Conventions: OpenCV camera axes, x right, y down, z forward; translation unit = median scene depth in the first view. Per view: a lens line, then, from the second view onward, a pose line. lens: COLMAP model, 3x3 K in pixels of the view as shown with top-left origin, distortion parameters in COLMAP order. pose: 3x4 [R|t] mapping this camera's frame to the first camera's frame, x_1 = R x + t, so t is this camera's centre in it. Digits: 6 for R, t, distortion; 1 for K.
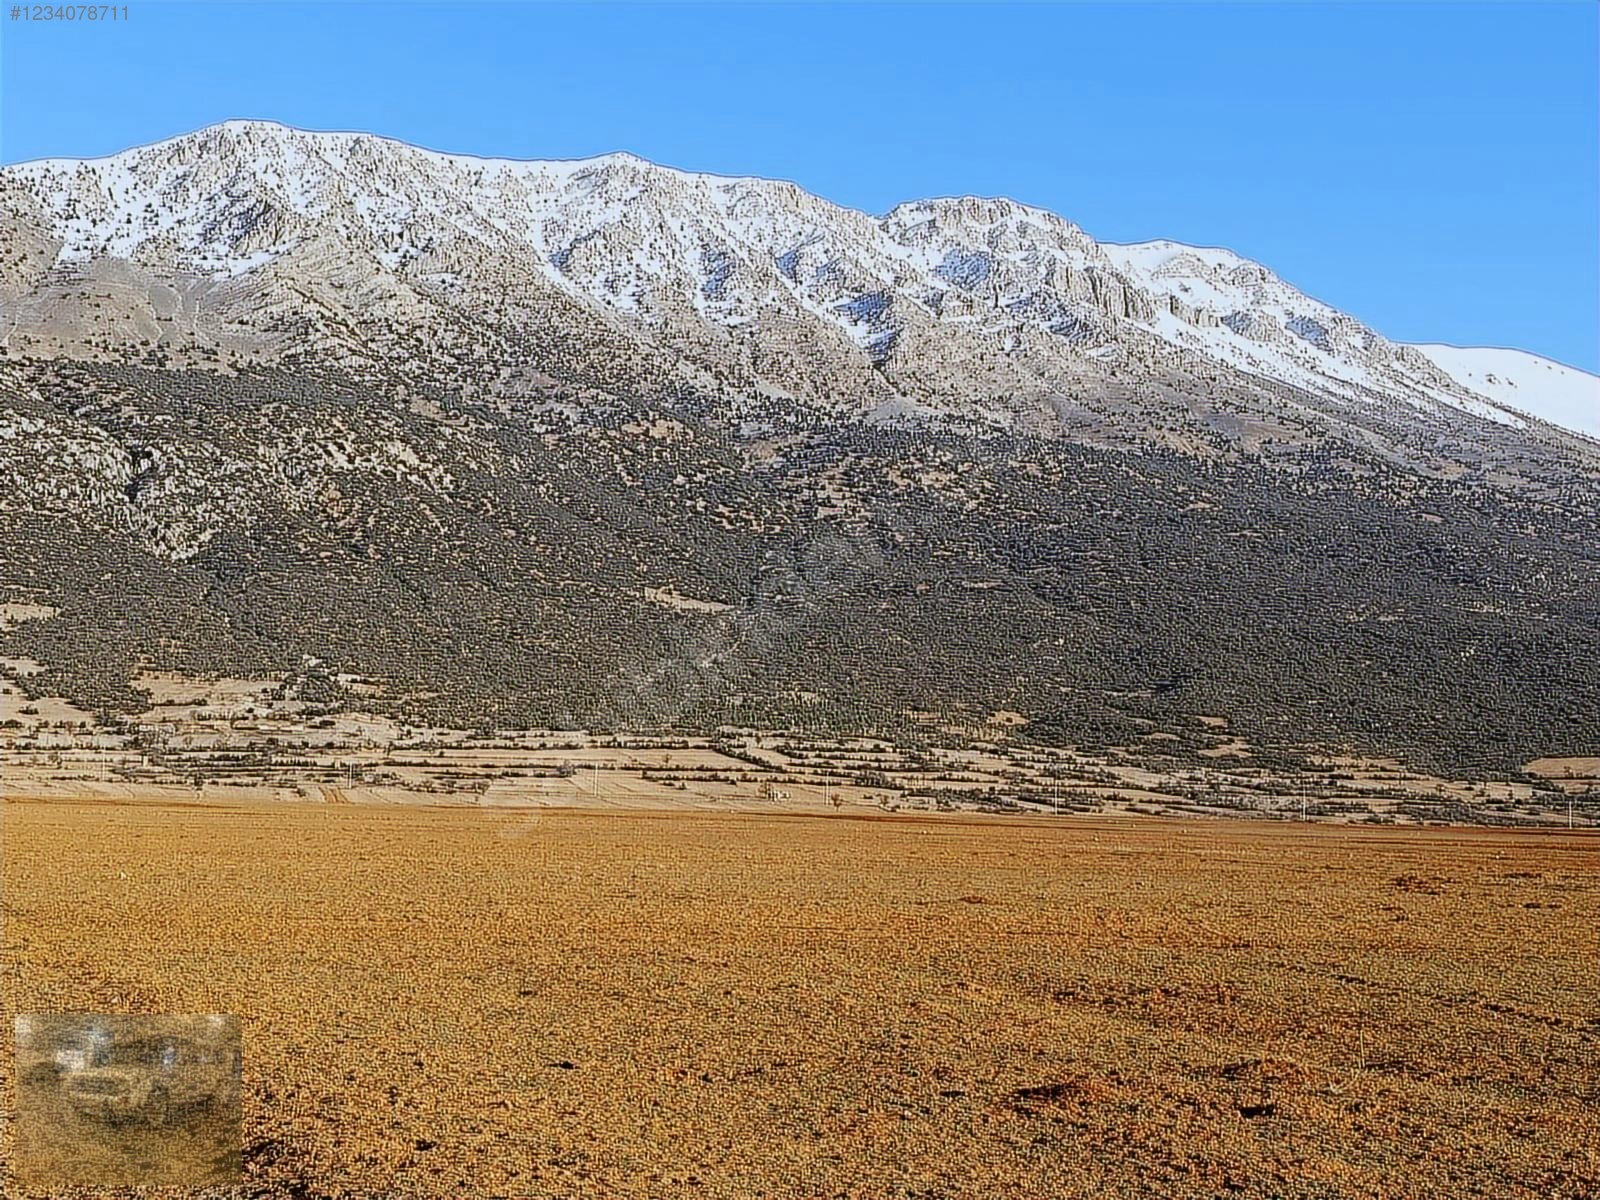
lens RADIAL K [[2126.3, 0, 800.0], [0, 2126.3, 600.0], [0, 0, 1]] dist [0.139909, -0.418036]
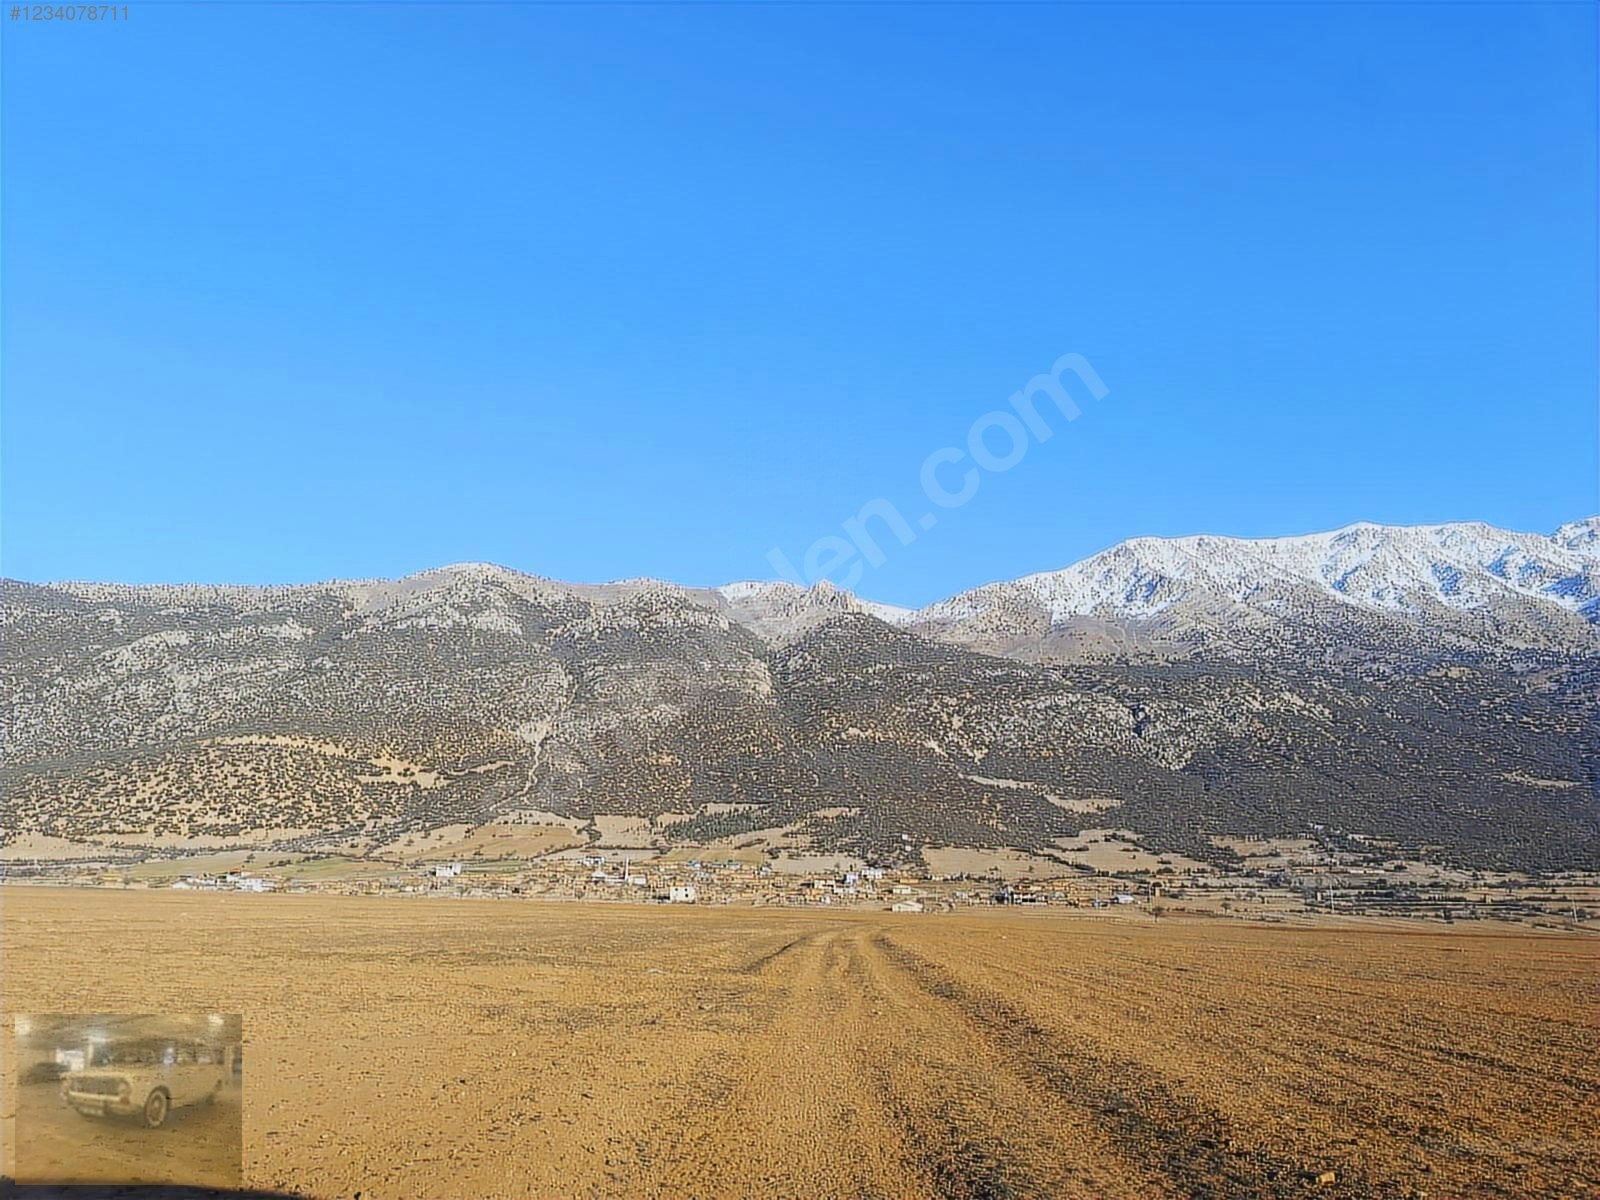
lens RADIAL K [[1101.6, 0, 803.8], [0, 1101.6, 603.3], [0, 0, 1]] dist [0.034497, -0.033499]
pose [[0.862982, -0.135226, -0.486802, -0.067435], [0.042596, 0.979559, -0.196594, 0.006416], [0.503436, 0.148921, 0.851102, 0.080374]]
